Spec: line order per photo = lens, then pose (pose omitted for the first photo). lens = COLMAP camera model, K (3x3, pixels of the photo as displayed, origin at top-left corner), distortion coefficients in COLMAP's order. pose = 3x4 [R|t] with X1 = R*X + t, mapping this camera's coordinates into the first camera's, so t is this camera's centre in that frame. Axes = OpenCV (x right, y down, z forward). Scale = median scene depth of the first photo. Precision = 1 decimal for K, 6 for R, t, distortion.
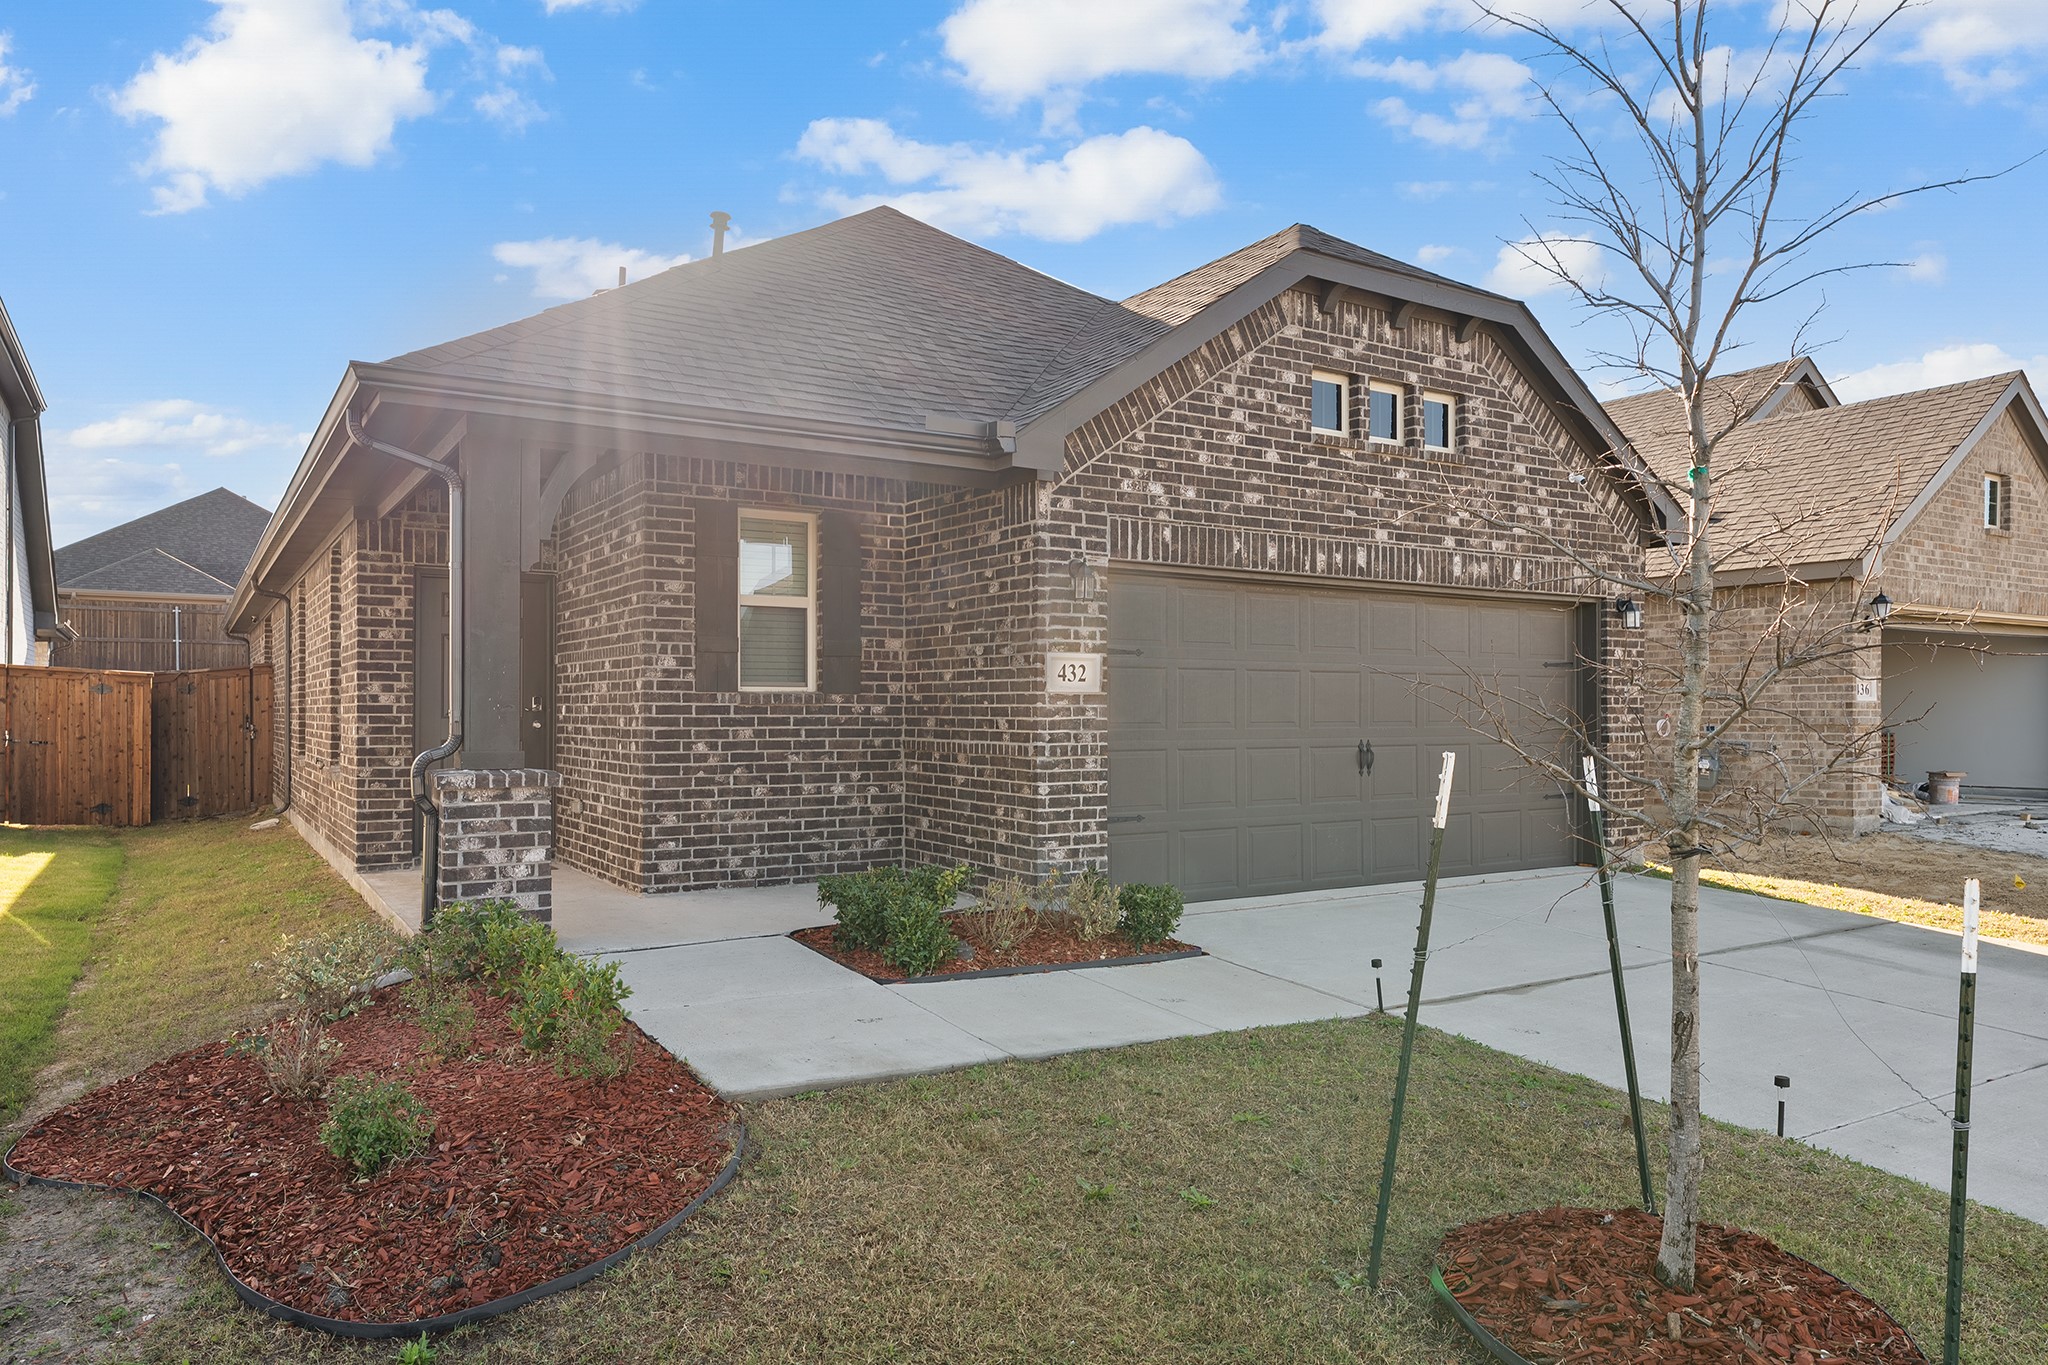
lens RADIAL K [[1328.1, 0, 1022.2], [0, 1328.1, 669.7], [0, 0, 1]] dist [0.000446, -0.000622]
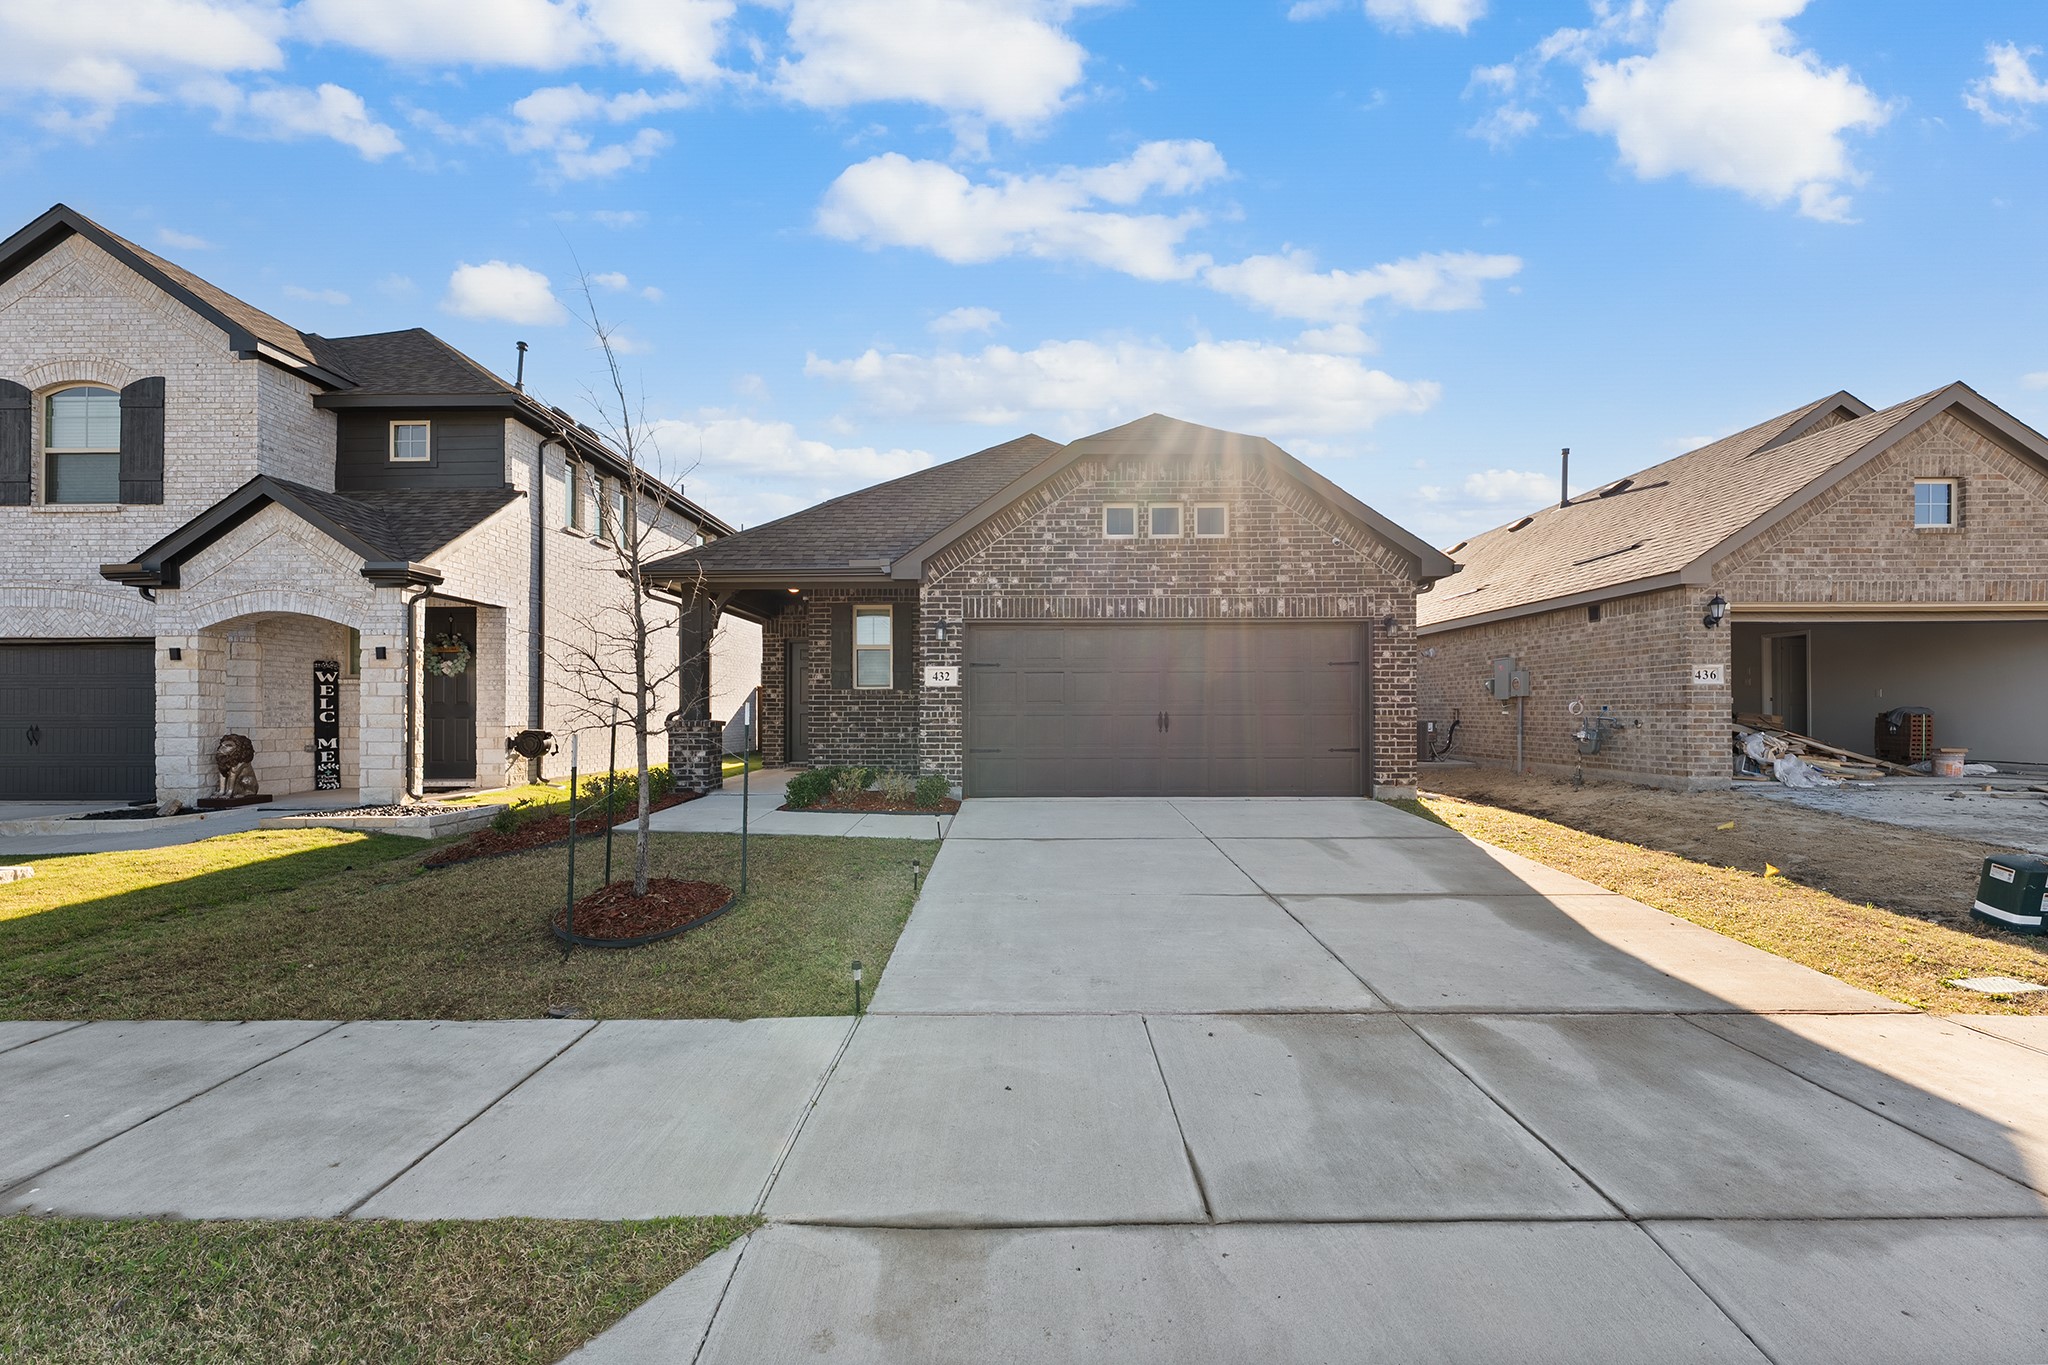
lens RADIAL K [[827.0, 0, 1018.7], [0, 827.0, 673.2], [0, 0, 1]] dist [-0.000081, -0.000087]
pose [[0.839462, -0.029002, -0.542644, 0.729960], [0.020281, 0.999551, -0.022048, 0.024788], [0.543040, 0.007503, 0.839673, 0.006071]]
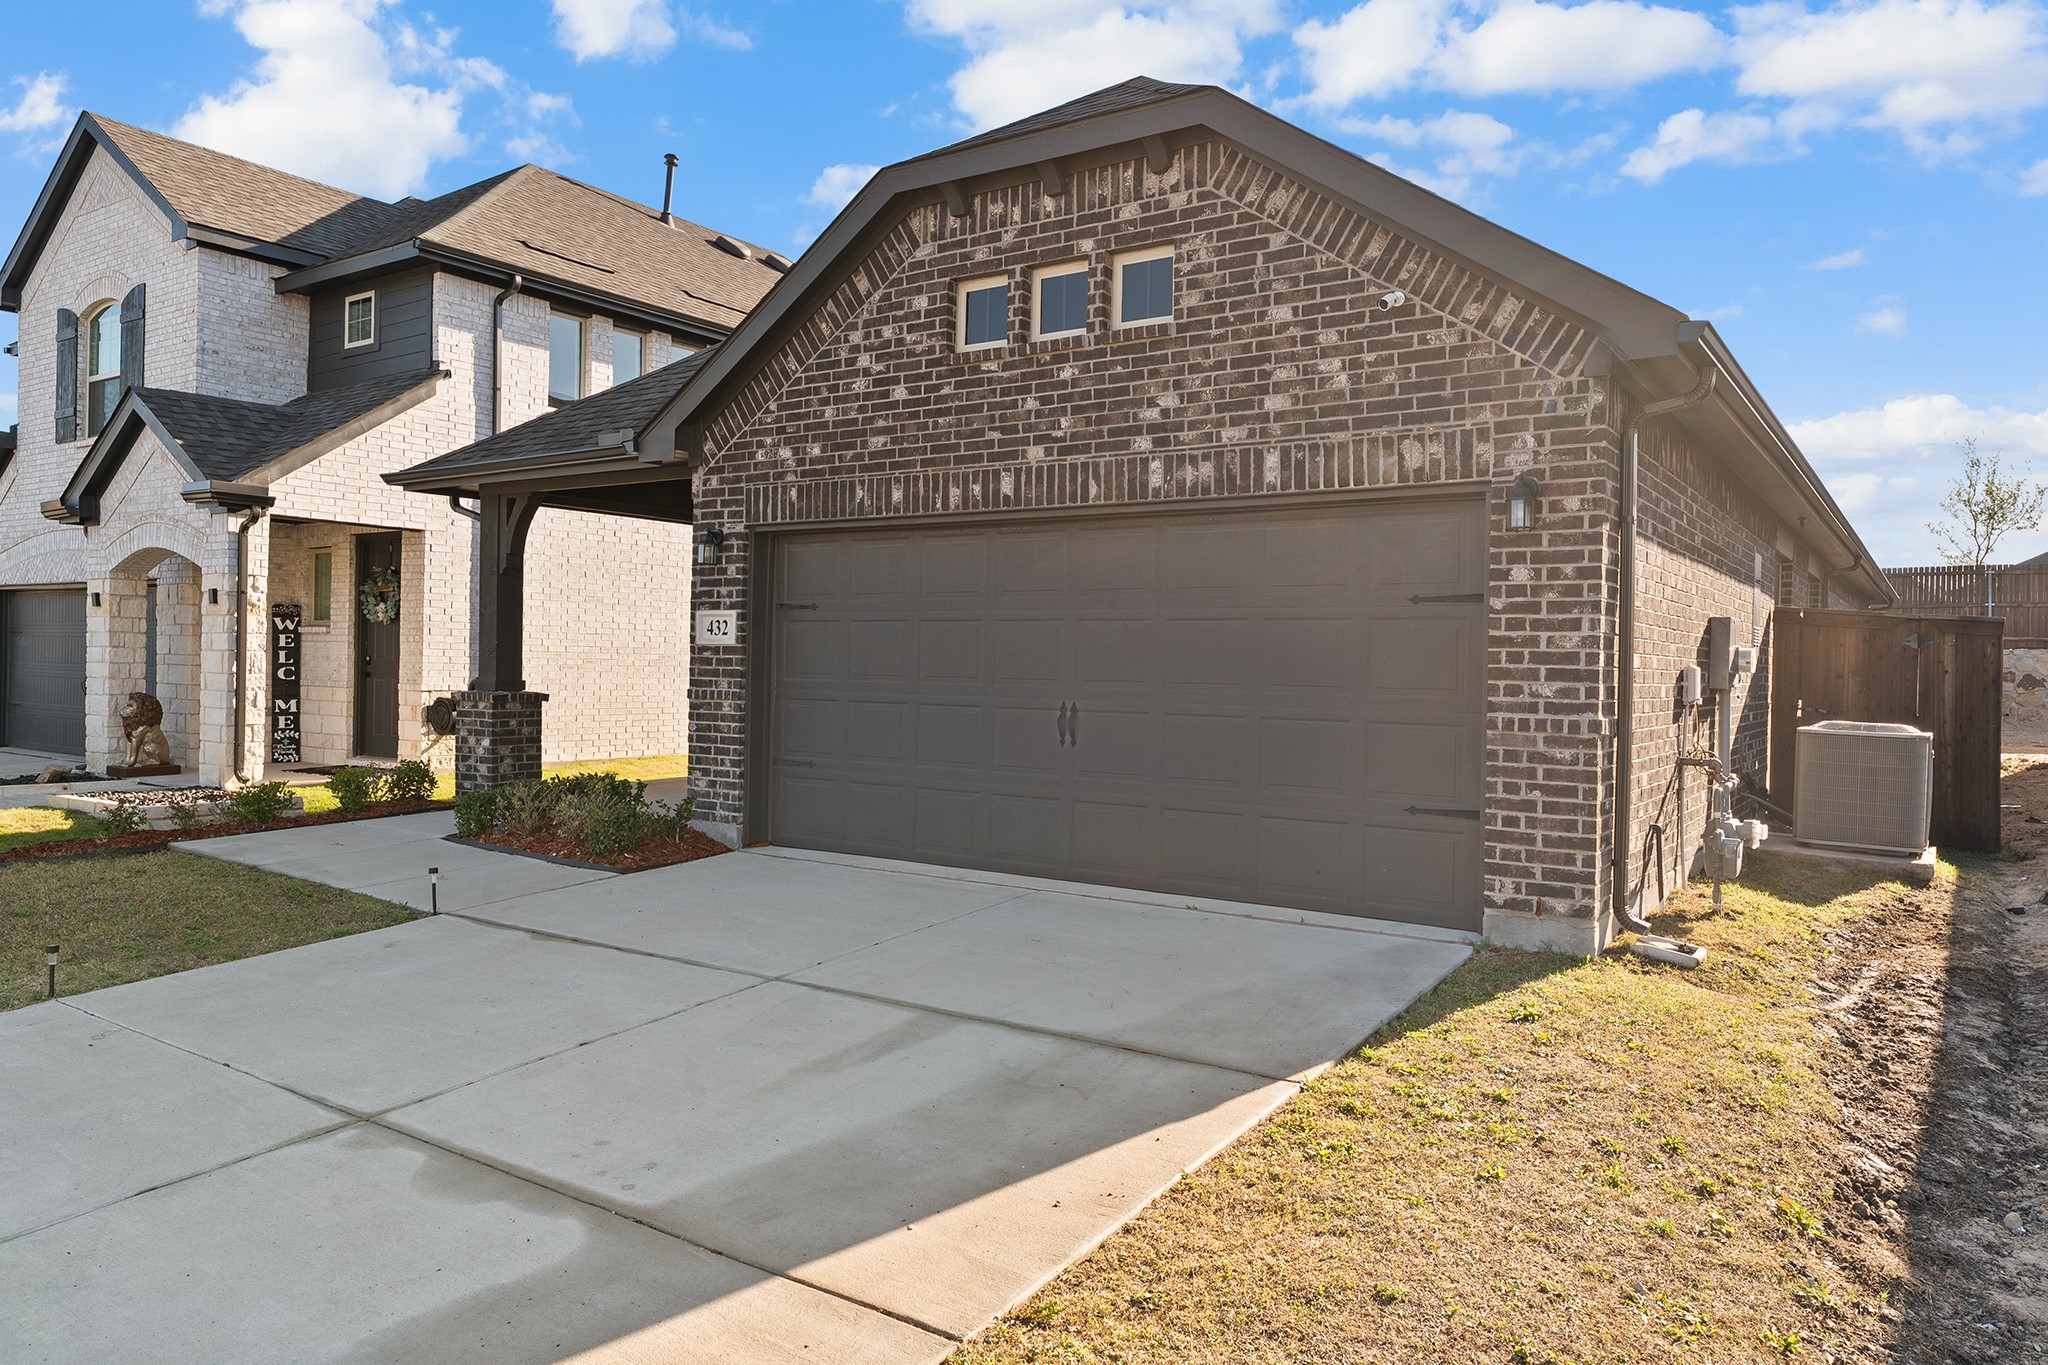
lens RADIAL K [[1364.8, 0, 1019.4], [0, 1364.8, 617.9], [0, 0, 1]] dist [0.004626, 0.000623]
pose [[0.397323, -0.023314, -0.917383, 1.092453], [0.012386, 0.999722, -0.020042, 0.018748], [0.917595, -0.003399, 0.397501, 0.685214]]
